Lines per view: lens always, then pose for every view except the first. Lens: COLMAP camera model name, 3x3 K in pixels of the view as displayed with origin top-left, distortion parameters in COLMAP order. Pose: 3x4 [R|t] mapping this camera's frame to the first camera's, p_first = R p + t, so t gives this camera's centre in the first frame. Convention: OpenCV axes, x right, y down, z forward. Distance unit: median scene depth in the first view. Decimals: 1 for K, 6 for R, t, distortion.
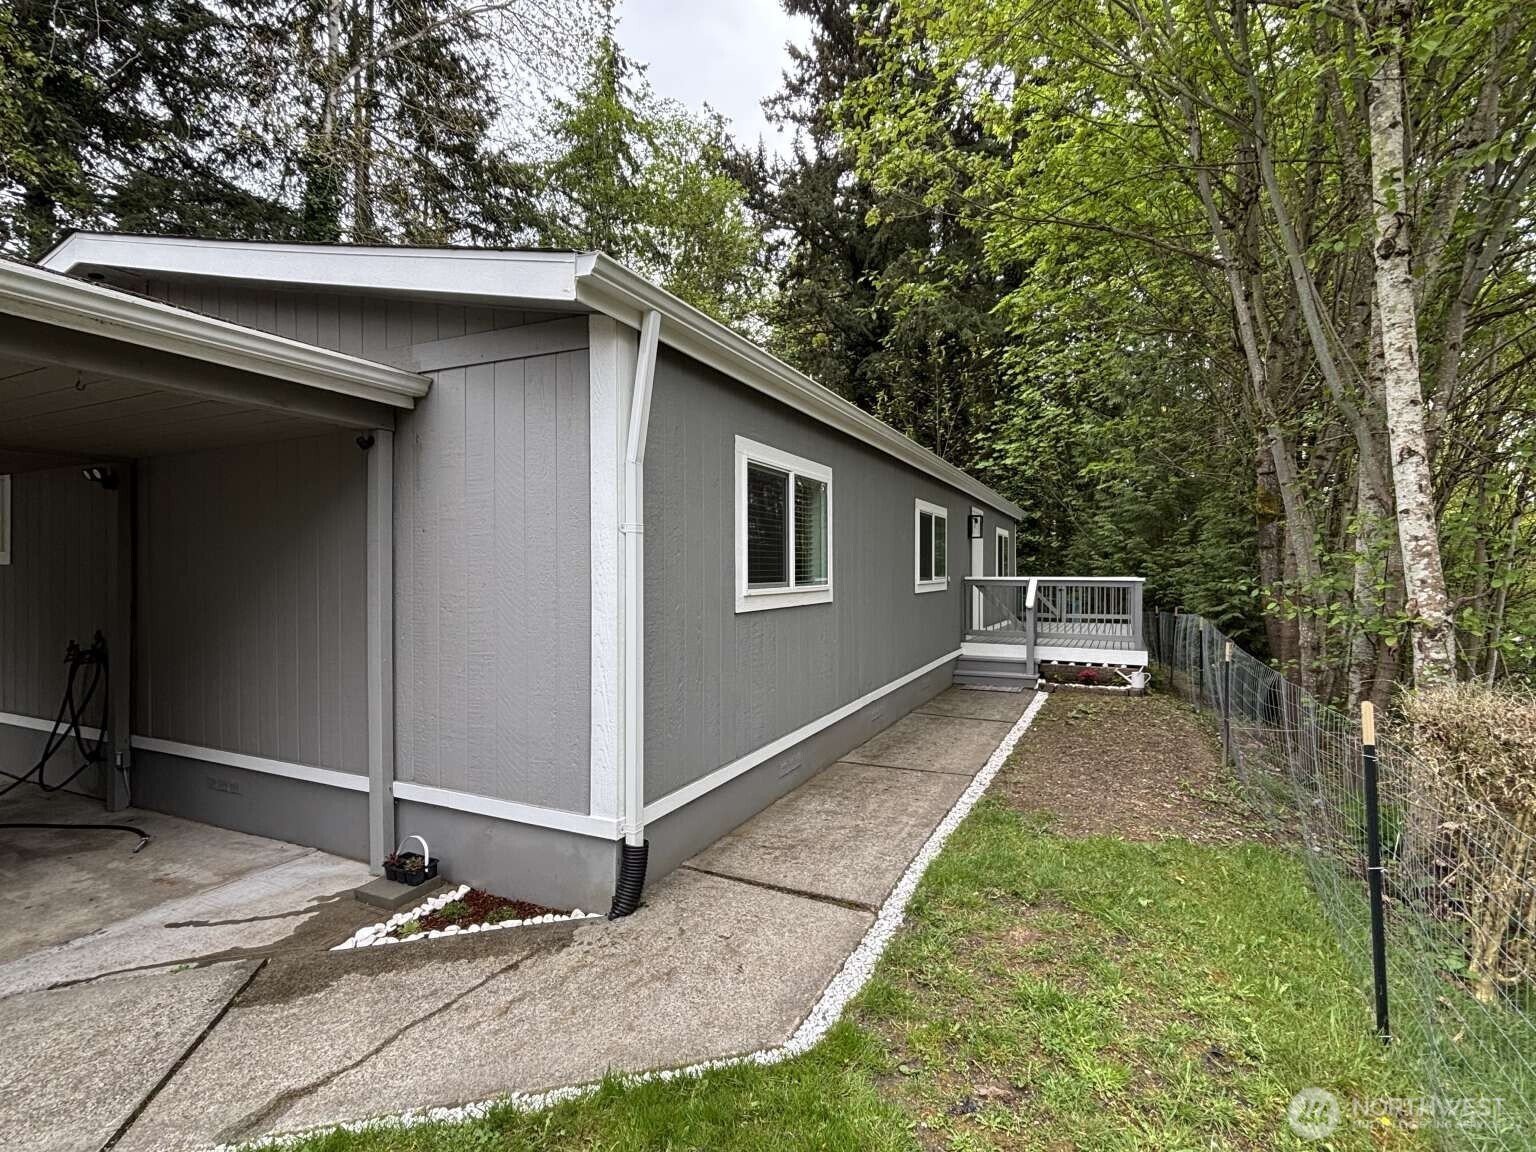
lens RADIAL K [[709.3, 0, 764.2], [0, 709.3, 574.8], [0, 0, 1]] dist [0.001161, -0.000915]
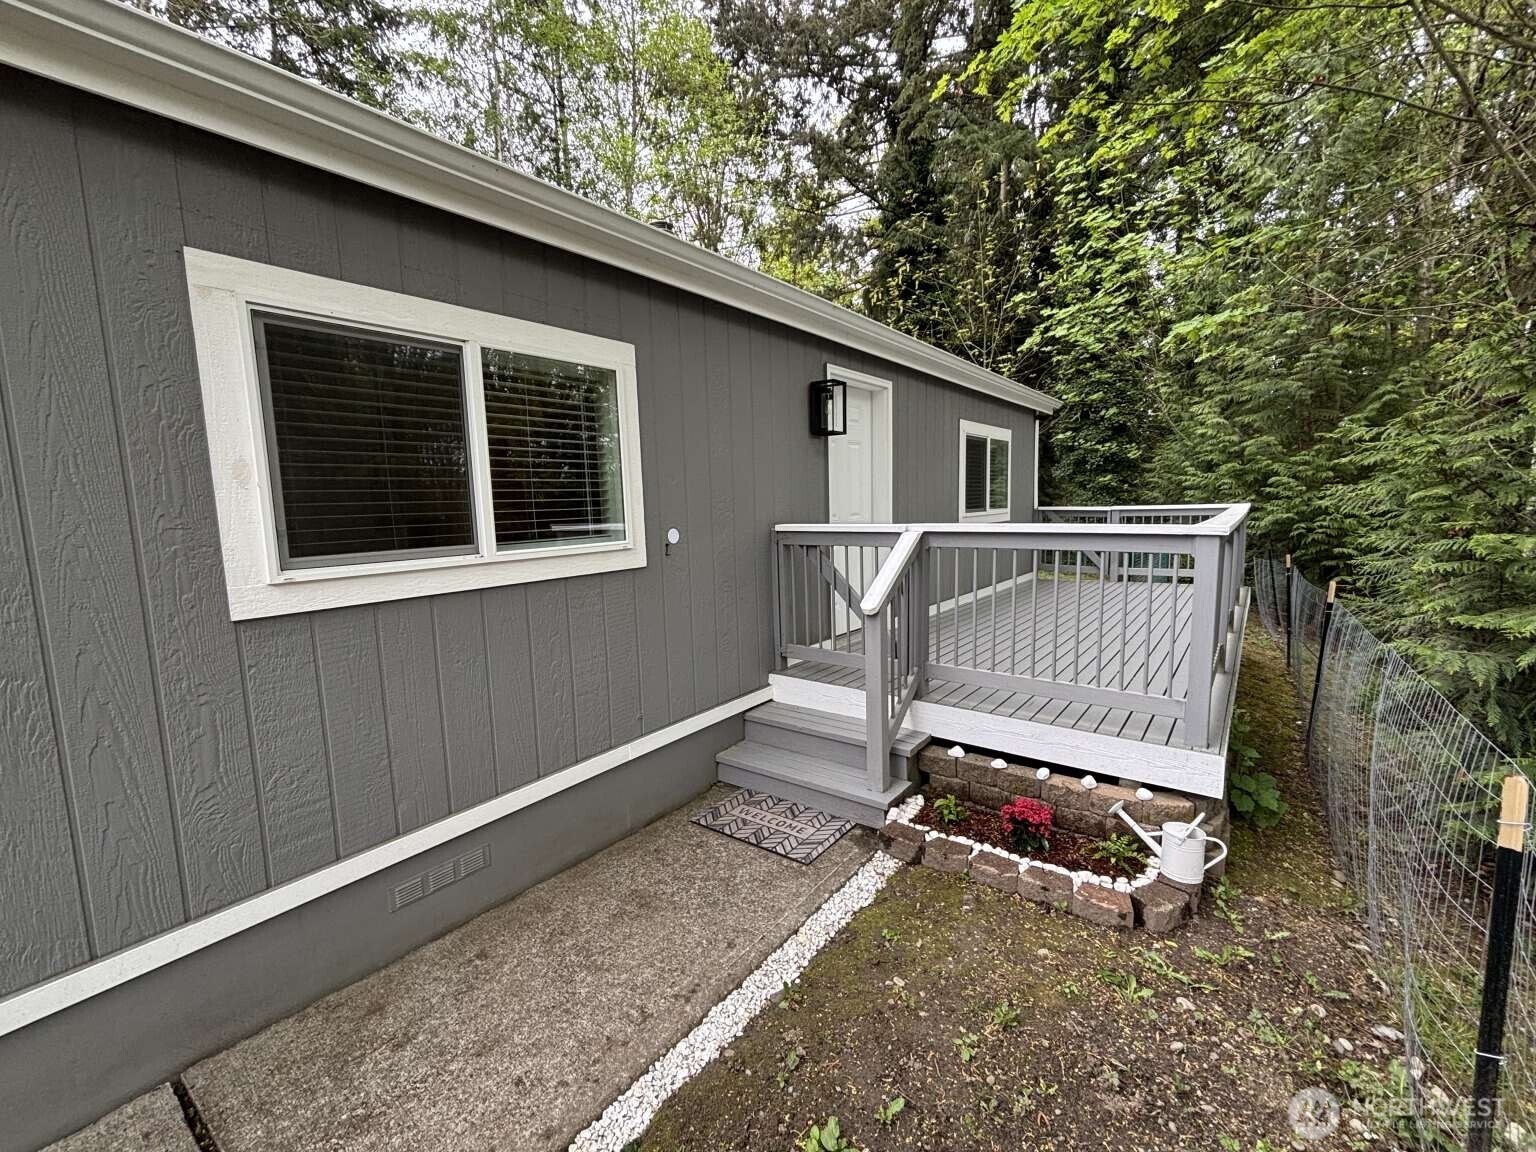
lens RADIAL K [[618.9, 0, 772.0], [0, 618.9, 576.0], [0, 0, 1]] dist [0.003350, -0.000055]
pose [[0.979477, -0.010239, -0.201294, 0.301752], [0.033277, 0.993218, 0.111401, -0.007926], [0.198788, -0.115813, 0.973176, 0.529827]]
